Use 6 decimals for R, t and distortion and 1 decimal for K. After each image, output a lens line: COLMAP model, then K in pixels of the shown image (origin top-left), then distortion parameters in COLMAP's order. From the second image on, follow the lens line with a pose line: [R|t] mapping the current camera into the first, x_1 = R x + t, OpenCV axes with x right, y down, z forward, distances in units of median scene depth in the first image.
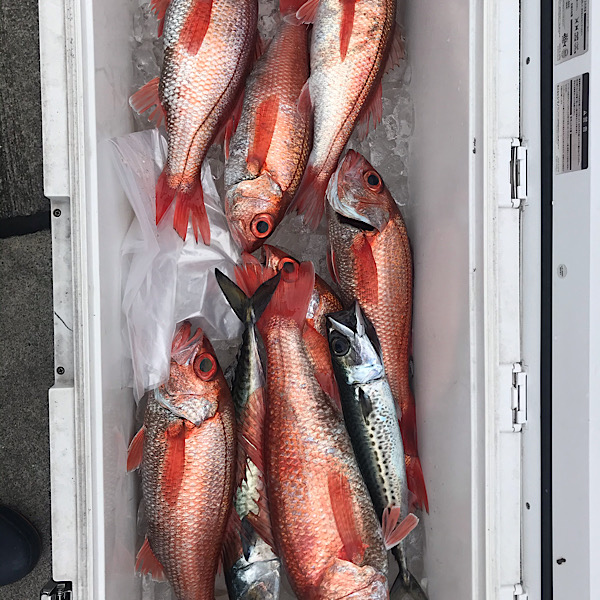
lens RADIAL K [[707.5, 0, 300.2], [0, 707.5, 287.5], [0, 0, 1]] dist [-0.012568, -0.081499]
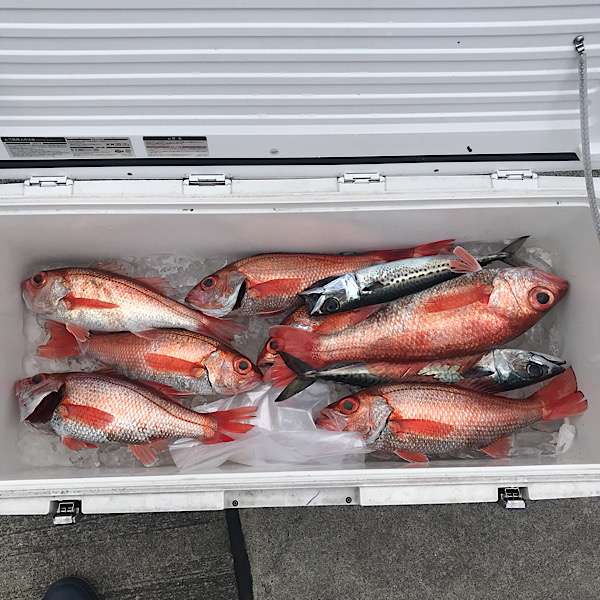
lens RADIAL K [[707.5, 0, 300.2], [0, 707.5, 287.5], [0, 0, 1]] dist [-0.012568, -0.081499]
pose [[-0.011215, -0.992462, 0.122041, -0.072457], [0.999932, -0.010743, 0.004523, 0.016375], [-0.003178, 0.122084, 0.992515, -0.337523]]
